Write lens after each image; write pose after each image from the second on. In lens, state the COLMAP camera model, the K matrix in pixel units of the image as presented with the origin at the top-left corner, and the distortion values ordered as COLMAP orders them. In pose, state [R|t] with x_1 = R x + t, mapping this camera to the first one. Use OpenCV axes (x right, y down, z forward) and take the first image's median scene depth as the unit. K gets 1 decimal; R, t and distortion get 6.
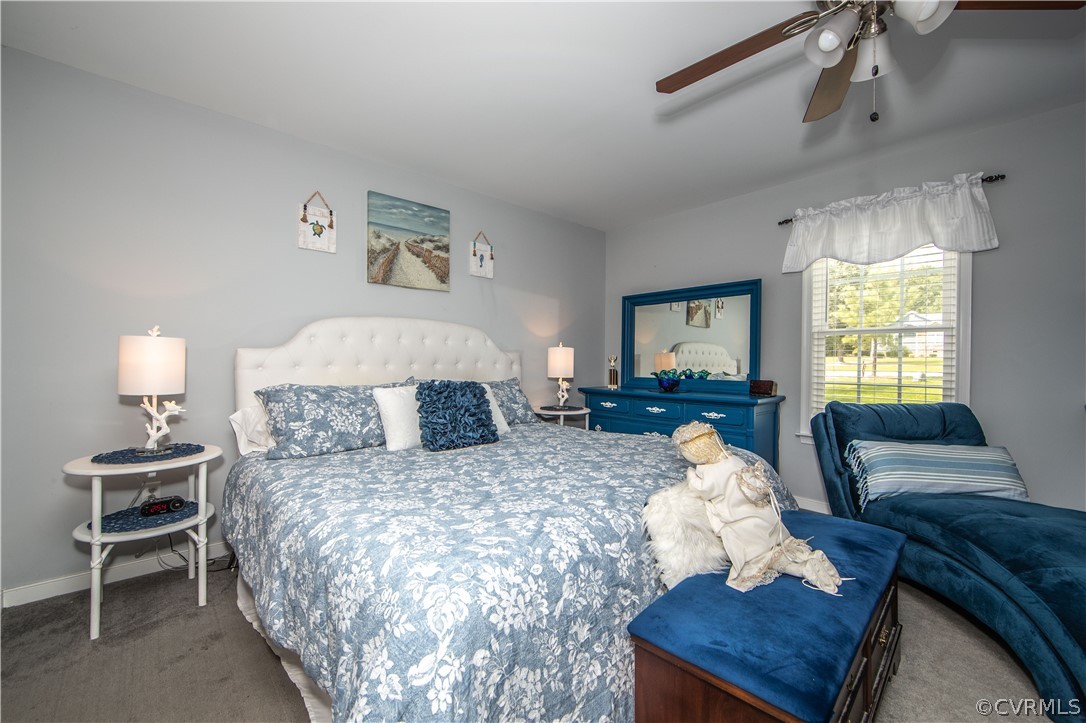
lens RADIAL K [[435.4, 0, 542.4], [0, 435.4, 365.9], [0, 0, 1]] dist [-0.010898, 0.002402]
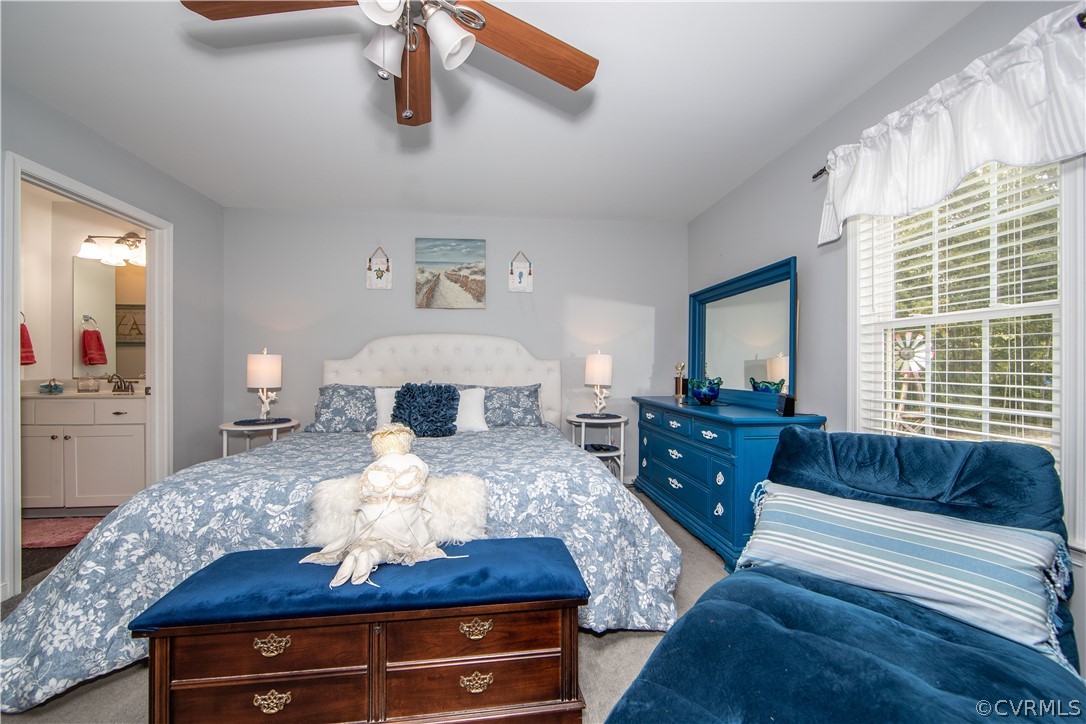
lens RADIAL K [[435.4, 0, 539.8], [0, 435.4, 366.6], [0, 0, 1]] dist [-0.010898, 0.002402]
pose [[0.806684, -0.003114, -0.590975, 0.813110], [-0.005581, 0.999901, -0.012886, -0.001265], [0.590957, 0.013693, 0.806587, 0.203626]]
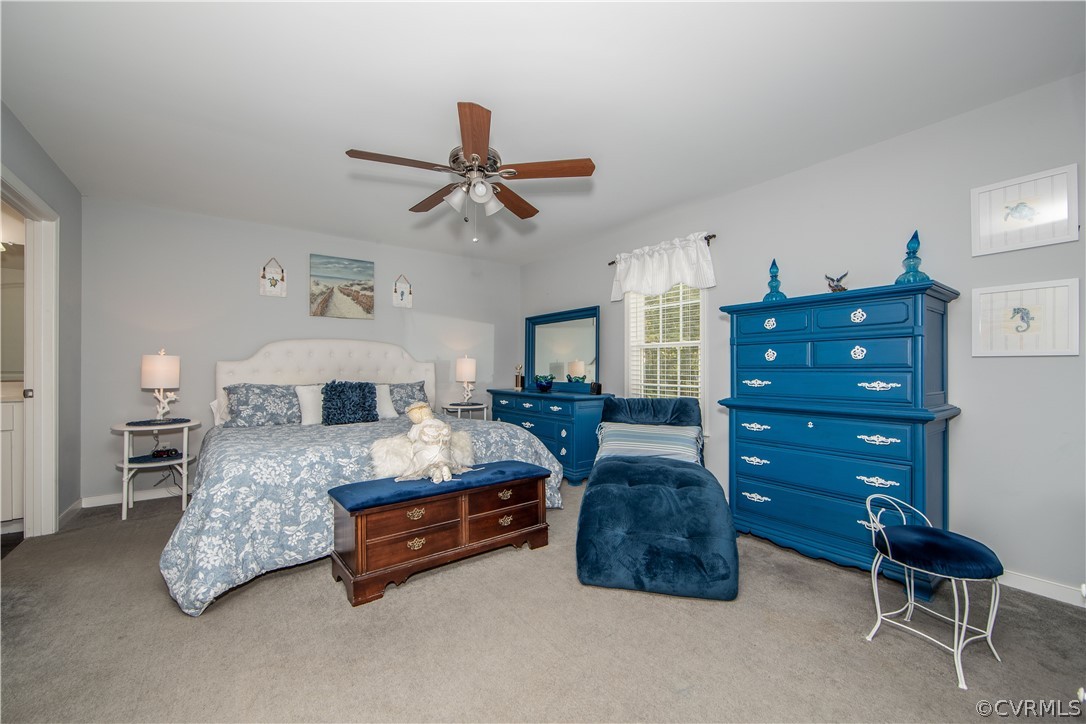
lens RADIAL K [[435.4, 0, 543.5], [0, 435.4, 366.4], [0, 0, 1]] dist [-0.010898, 0.002402]
pose [[0.994526, -0.003905, -0.104413, 0.653842], [0.002014, 0.999832, -0.018204, 0.010476], [0.104467, 0.017894, 0.994367, -0.458660]]
